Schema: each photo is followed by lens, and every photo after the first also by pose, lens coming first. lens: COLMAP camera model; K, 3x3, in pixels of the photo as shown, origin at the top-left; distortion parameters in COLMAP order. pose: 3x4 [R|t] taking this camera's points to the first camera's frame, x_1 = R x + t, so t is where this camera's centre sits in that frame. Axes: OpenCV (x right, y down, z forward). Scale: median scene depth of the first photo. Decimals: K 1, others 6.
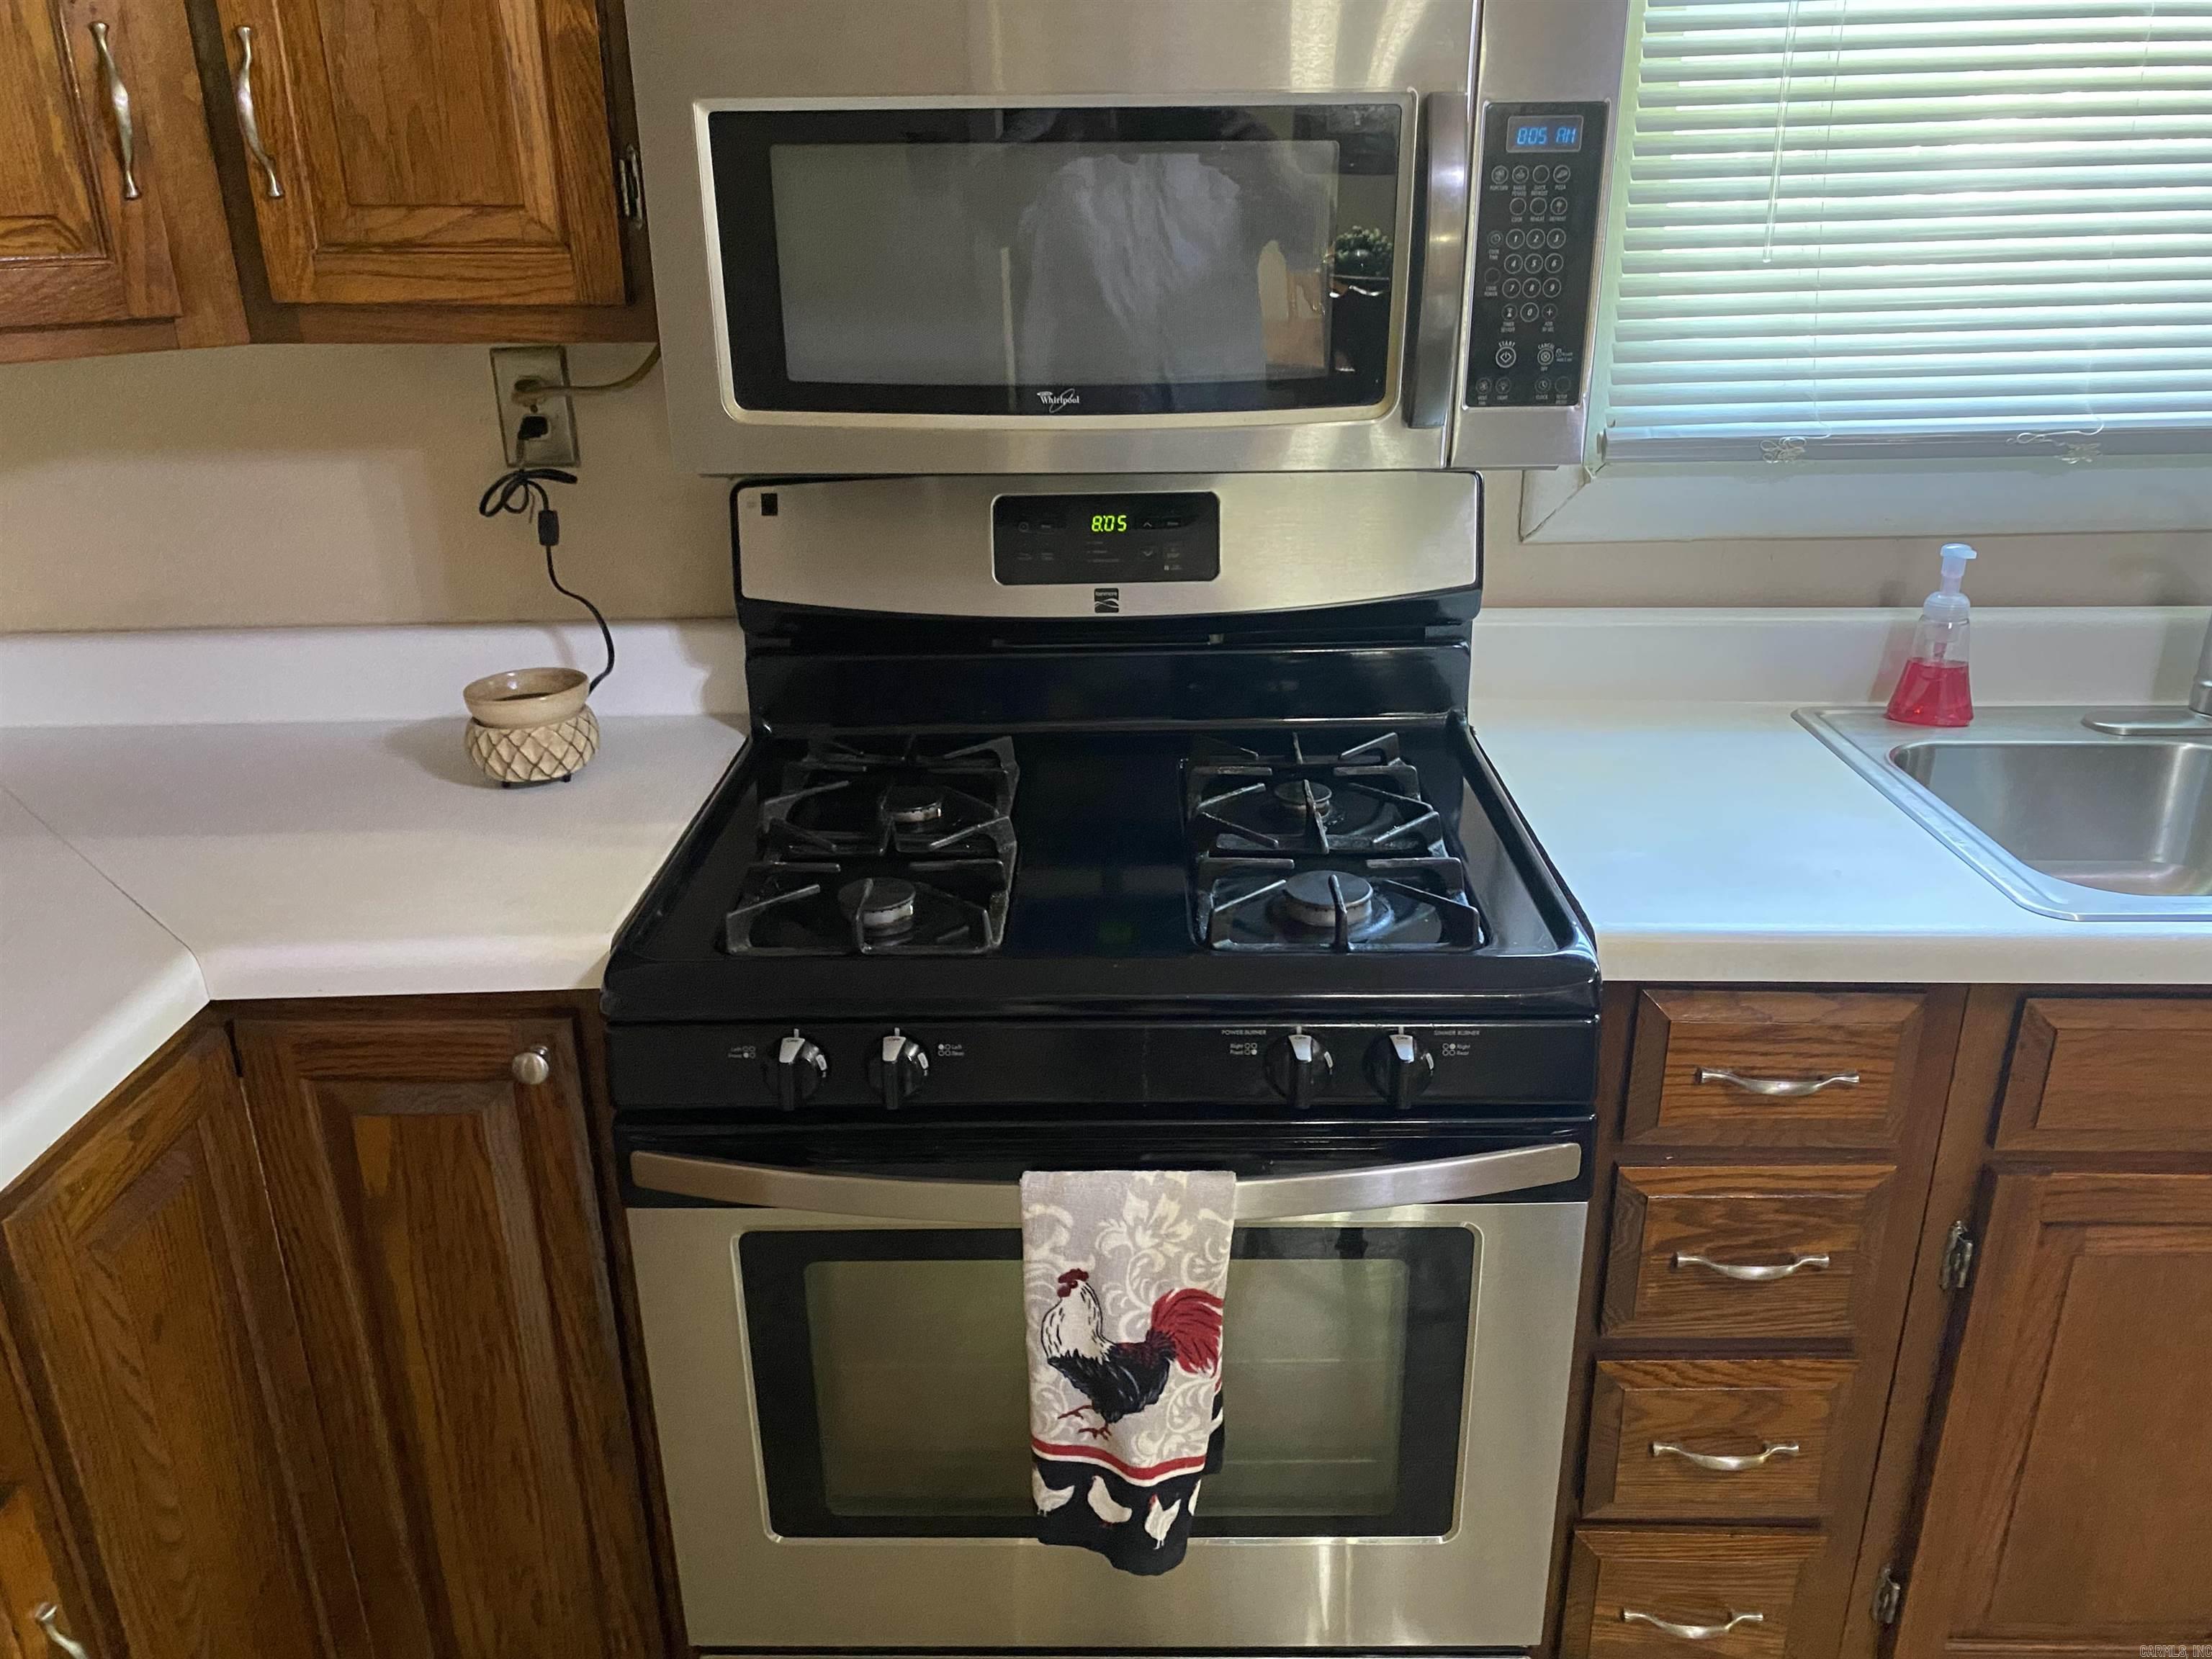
lens RADIAL K [[1661.7, 0, 1109.6], [0, 1661.7, 841.3], [0, 0, 1]] dist [0.056437, -0.062897]
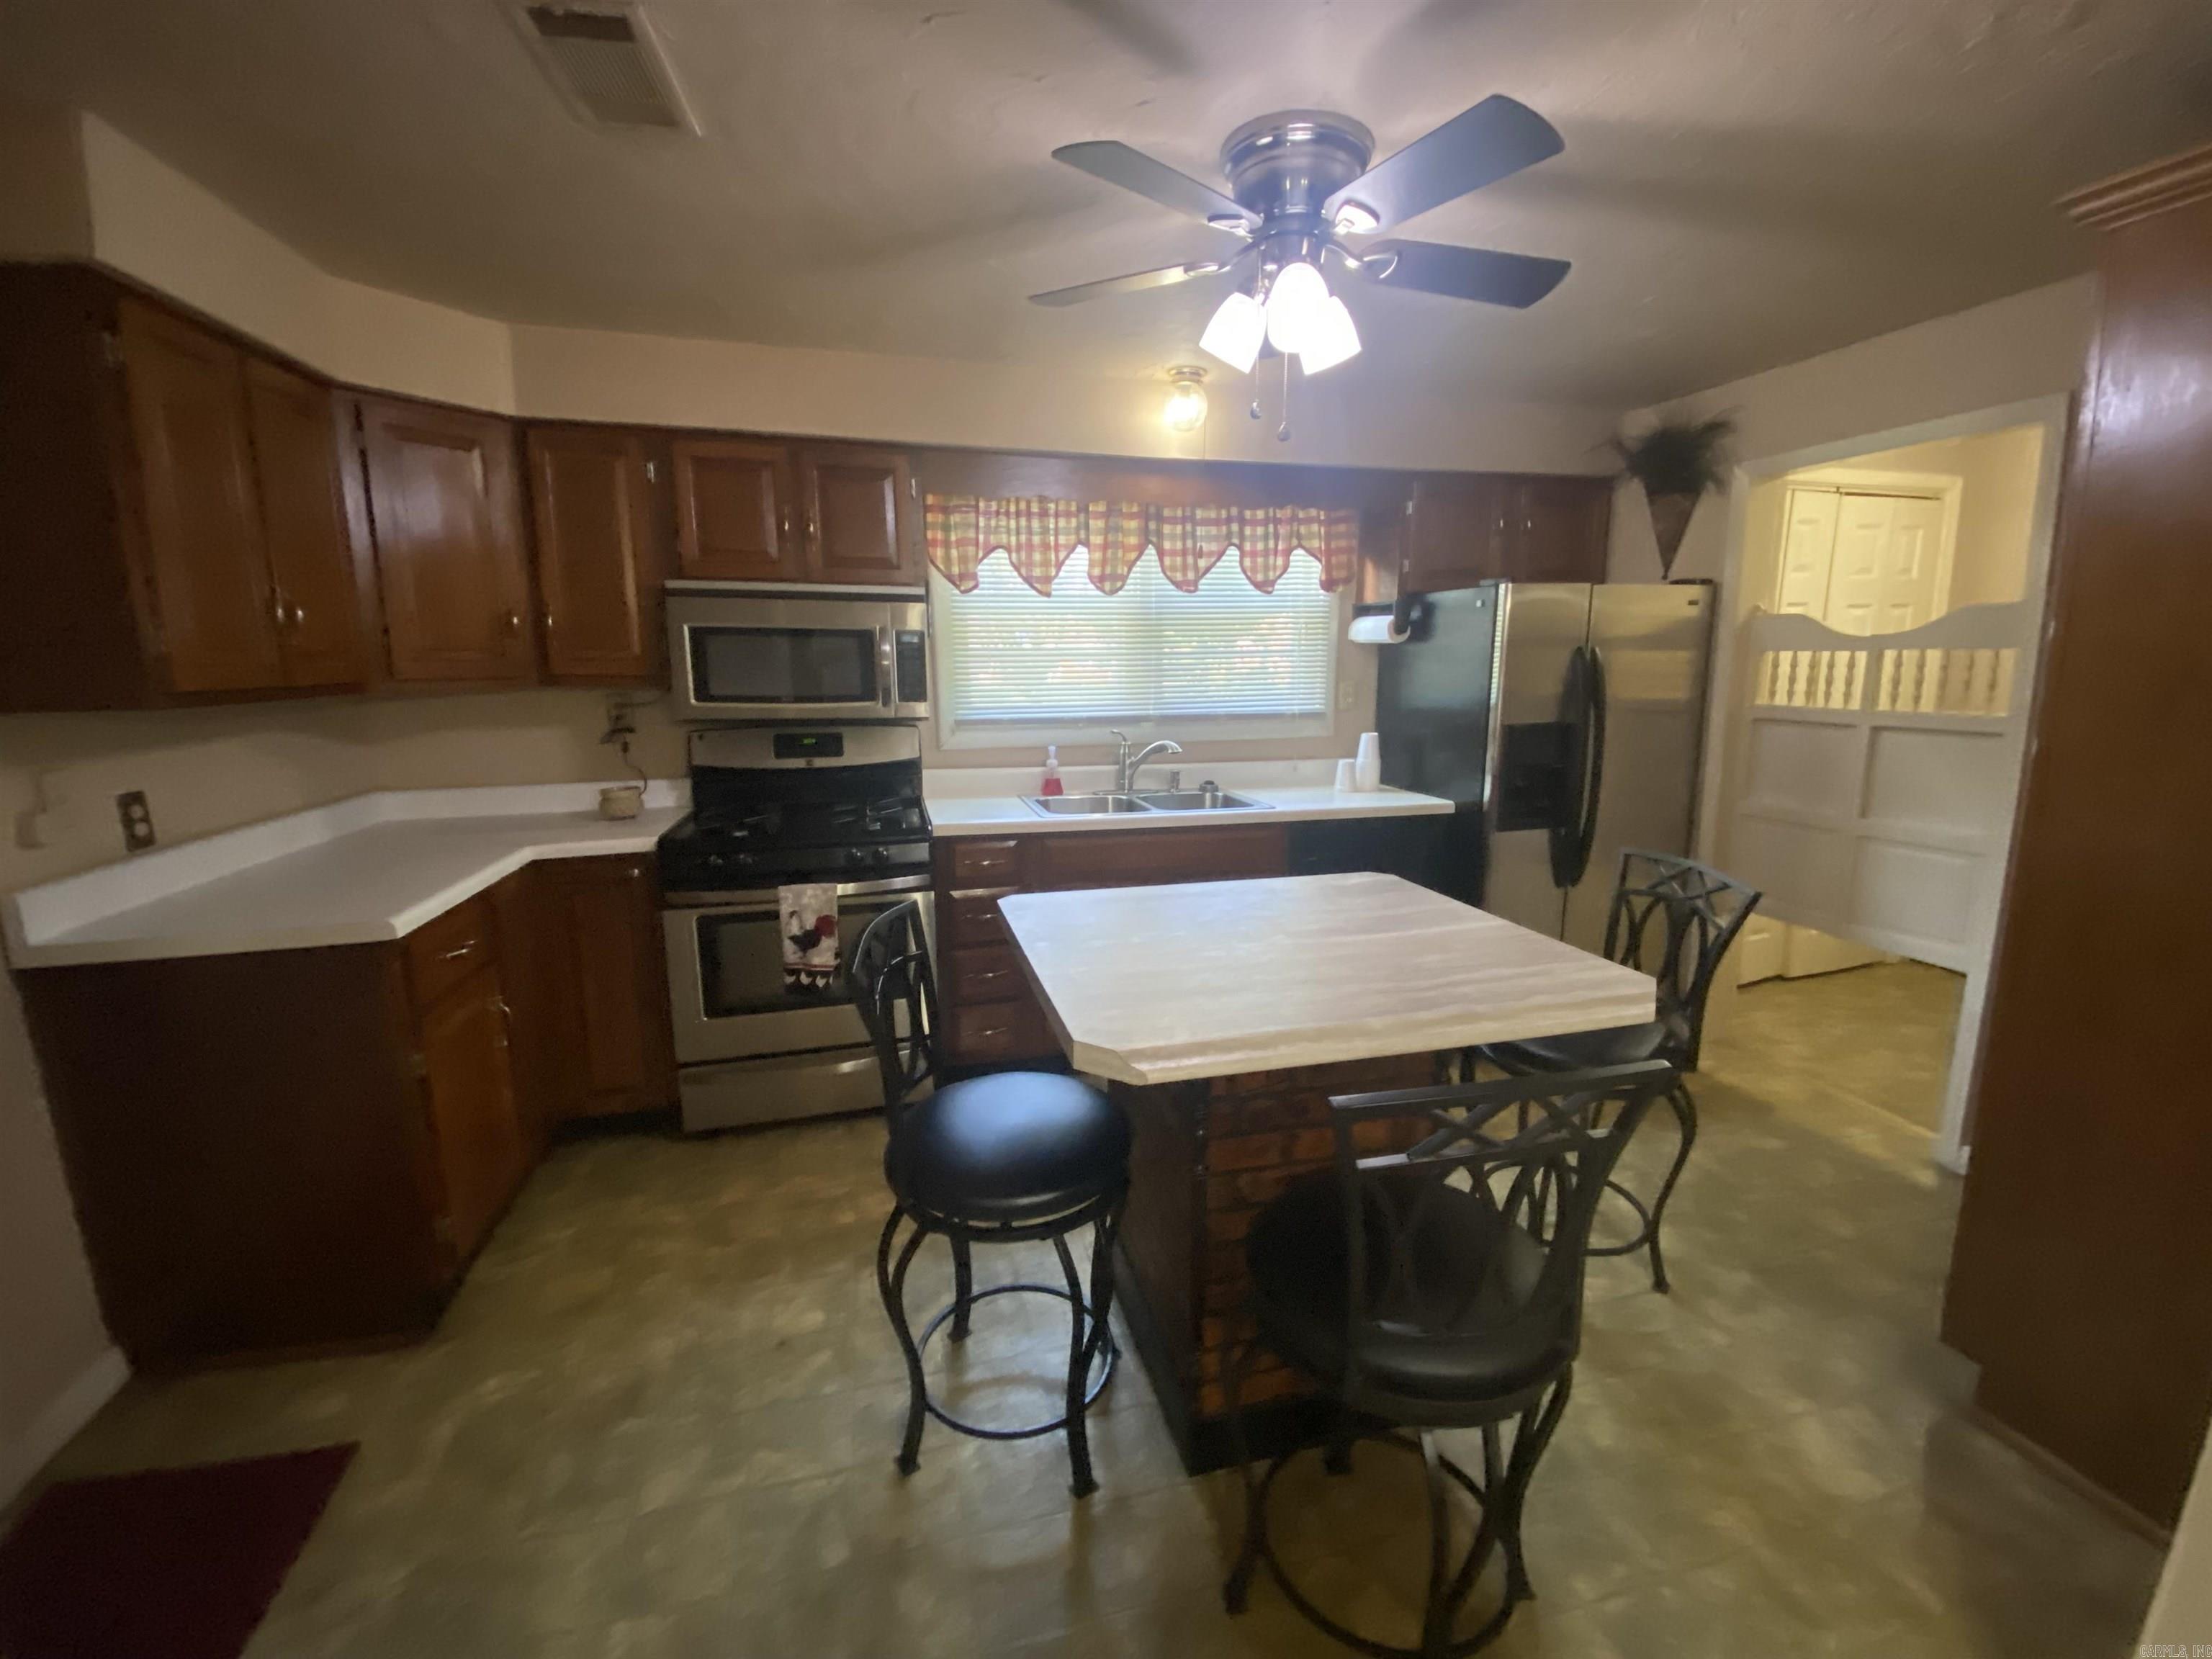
lens RADIAL K [[896.9, 0, 1122.1], [0, 896.9, 827.6], [0, 0, 1]] dist [0.025744, -0.022496]
pose [[0.962206, -0.035127, 0.270049, 0.136710], [0.088637, 0.978046, -0.188600, 0.472138], [-0.257495, 0.205408, 0.944195, -1.066903]]
